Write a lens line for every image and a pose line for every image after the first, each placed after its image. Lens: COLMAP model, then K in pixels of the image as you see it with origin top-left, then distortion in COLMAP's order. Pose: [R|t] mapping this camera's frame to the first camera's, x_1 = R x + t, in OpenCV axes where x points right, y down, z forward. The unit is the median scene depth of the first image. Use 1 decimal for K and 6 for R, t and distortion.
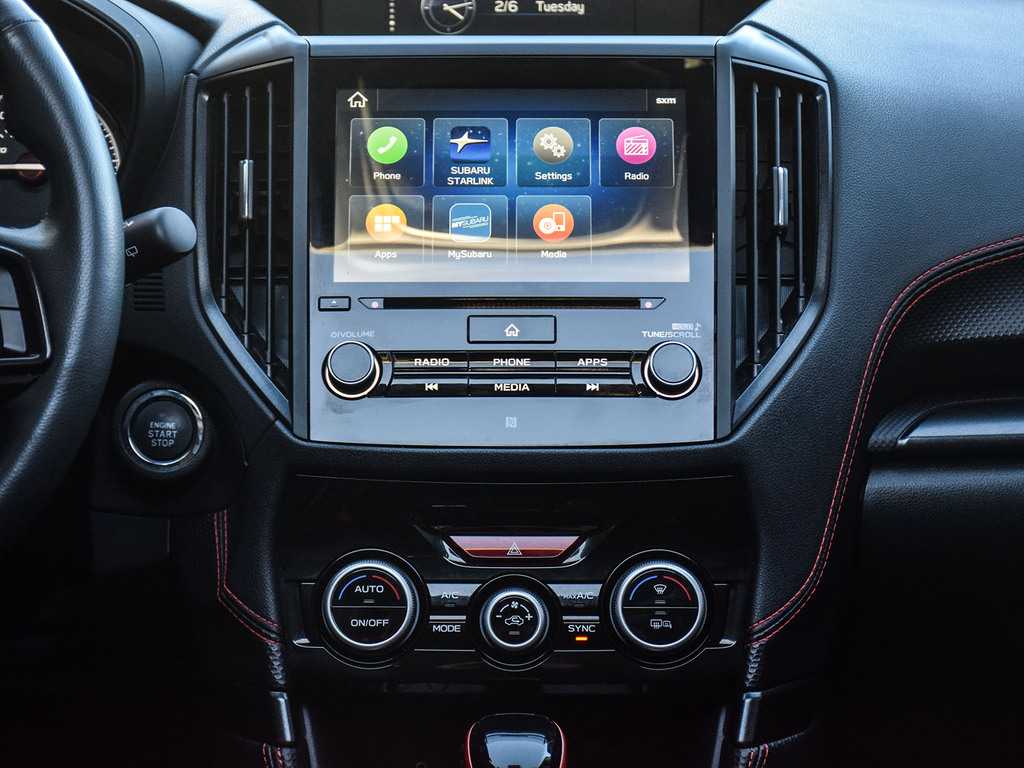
lens RADIAL K [[2650.5, 0, 507.8], [0, 2650.5, 384.6], [0, 0, 1]] dist [-0.106693, 0.000000]
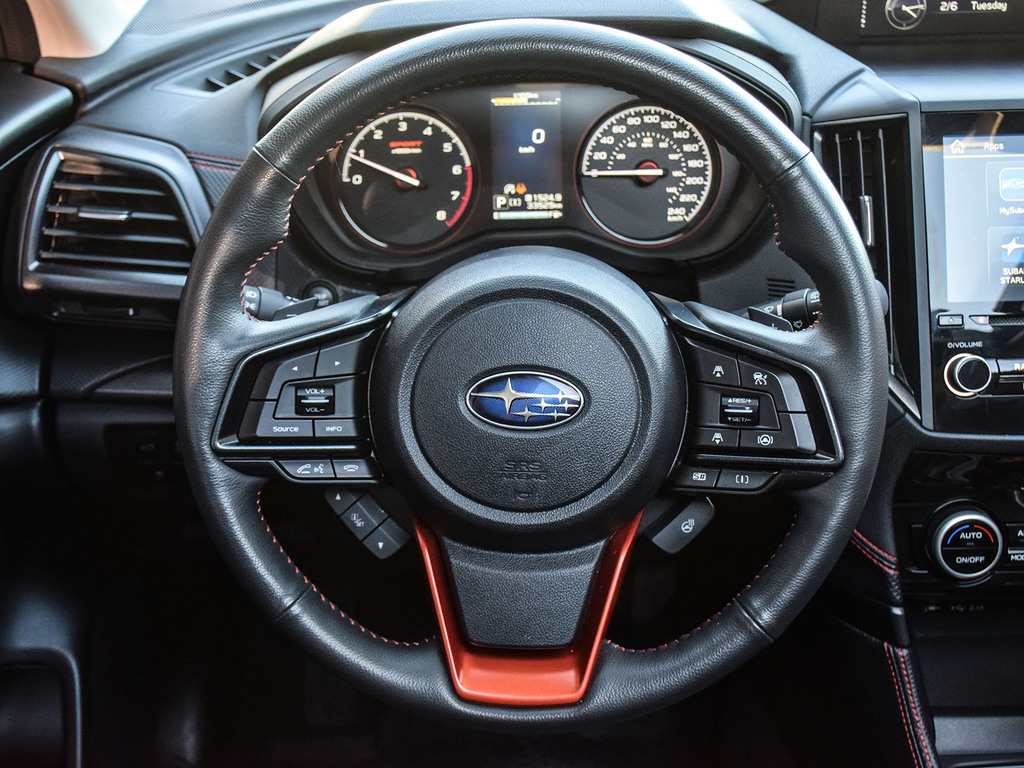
lens RADIAL K [[1283.7, 0, 505.6], [0, 1283.7, 380.2], [0, 0, 1]] dist [-0.010452, 0.000000]
pose [[0.999693, -0.017747, -0.017313, -0.271247], [0.021821, 0.961327, 0.274545, -0.178628], [0.011772, -0.274838, 0.961418, 0.393048]]
